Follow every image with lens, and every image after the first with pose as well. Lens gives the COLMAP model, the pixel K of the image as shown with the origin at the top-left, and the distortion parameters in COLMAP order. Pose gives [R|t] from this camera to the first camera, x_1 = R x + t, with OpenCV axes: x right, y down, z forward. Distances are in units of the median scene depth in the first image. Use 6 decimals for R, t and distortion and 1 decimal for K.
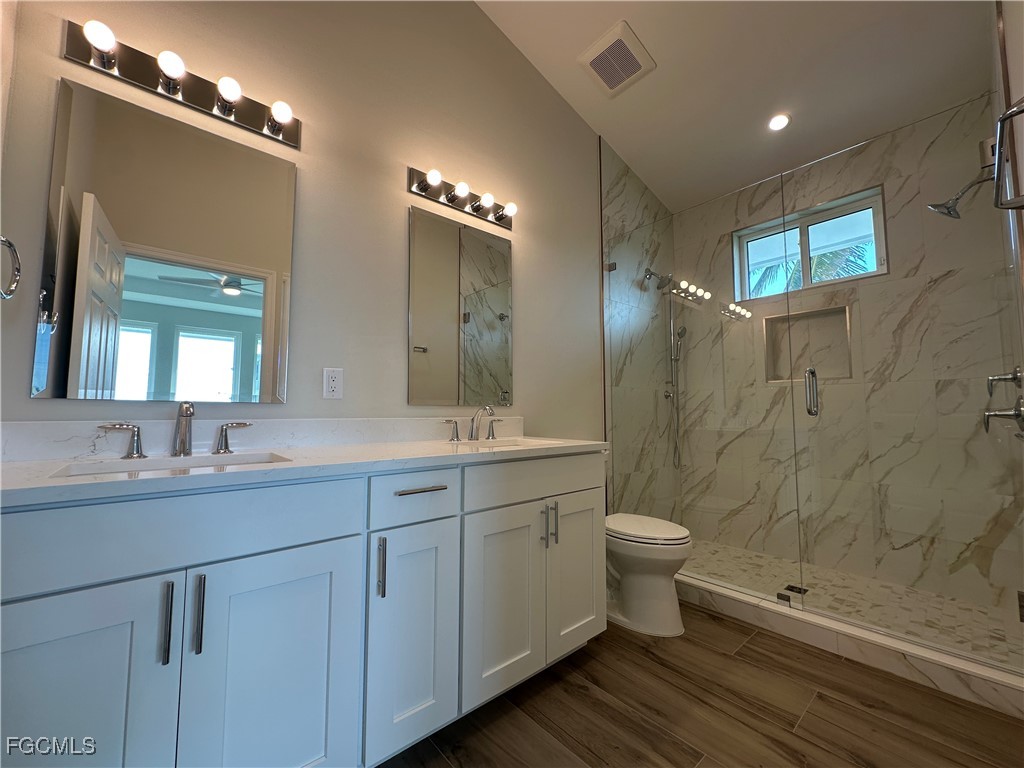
lens RADIAL K [[410.0, 0, 514.2], [0, 410.0, 383.4], [0, 0, 1]] dist [-0.000284, -0.000063]
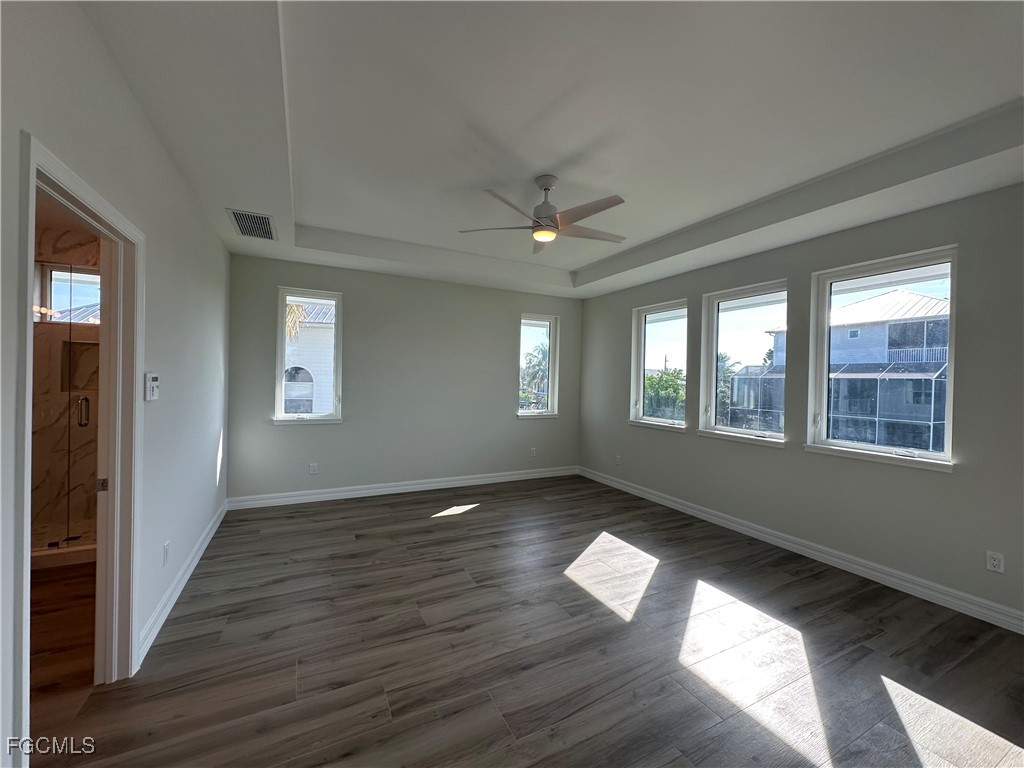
lens RADIAL K [[410.0, 0, 514.2], [0, 410.0, 383.4], [0, 0, 1]] dist [-0.000284, -0.000063]
pose [[0.242329, -0.003849, 0.970186, -0.295516], [-0.094010, 0.995193, 0.027430, -0.202668], [-0.965629, -0.097855, 0.240803, -0.698417]]
